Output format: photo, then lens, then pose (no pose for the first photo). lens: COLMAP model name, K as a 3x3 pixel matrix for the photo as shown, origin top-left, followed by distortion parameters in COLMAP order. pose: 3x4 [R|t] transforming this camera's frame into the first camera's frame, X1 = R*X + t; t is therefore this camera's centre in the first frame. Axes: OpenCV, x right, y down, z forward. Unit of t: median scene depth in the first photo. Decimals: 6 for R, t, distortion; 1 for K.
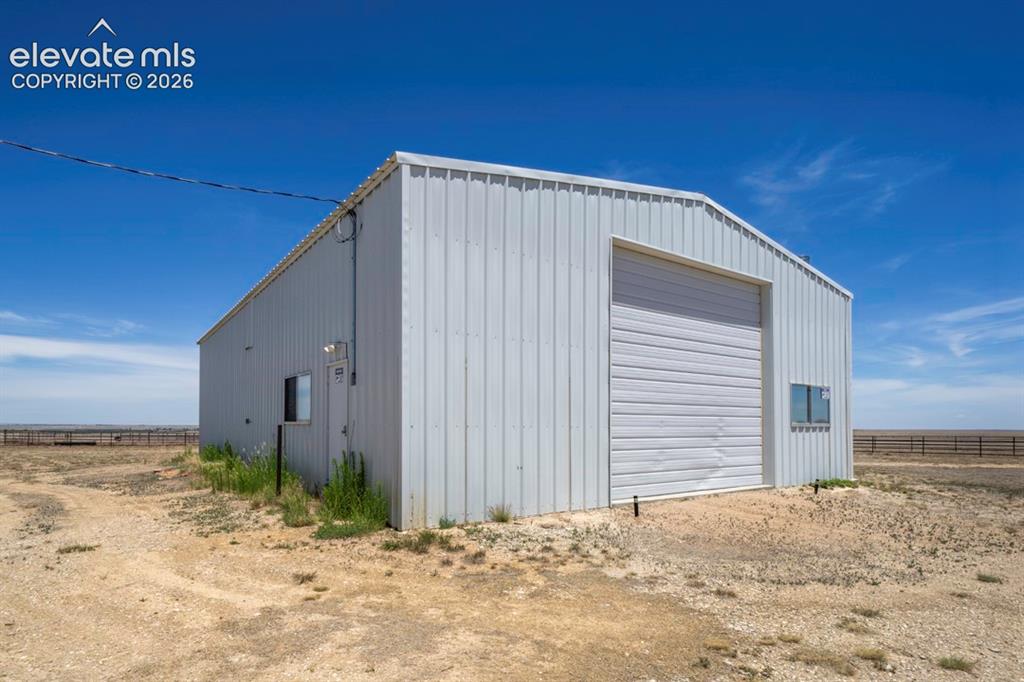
lens RADIAL K [[565.9, 0, 486.5], [0, 565.9, 420.9], [0, 0, 1]] dist [-0.026779, 0.004031]
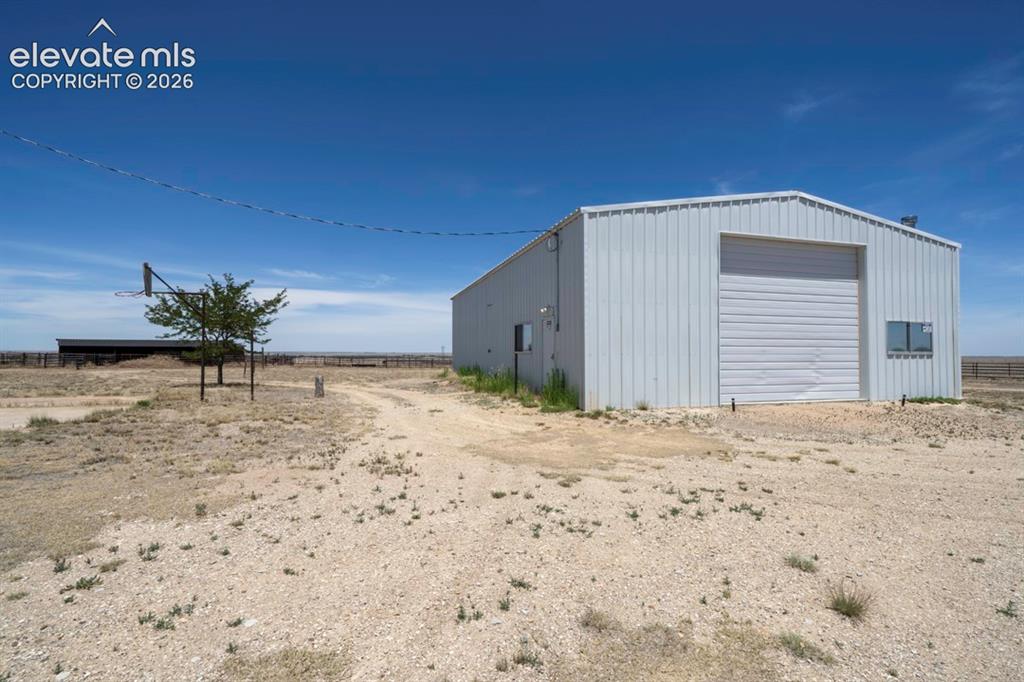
lens RADIAL K [[483.1, 0, 509.6], [0, 483.1, 338.9], [0, 0, 1]] dist [0.010536, 0.000053]
pose [[0.952650, -0.009395, -0.303925, 0.070705], [0.003379, 0.999788, -0.020313, -0.007877], [0.304051, 0.018324, 0.952480, -0.424849]]
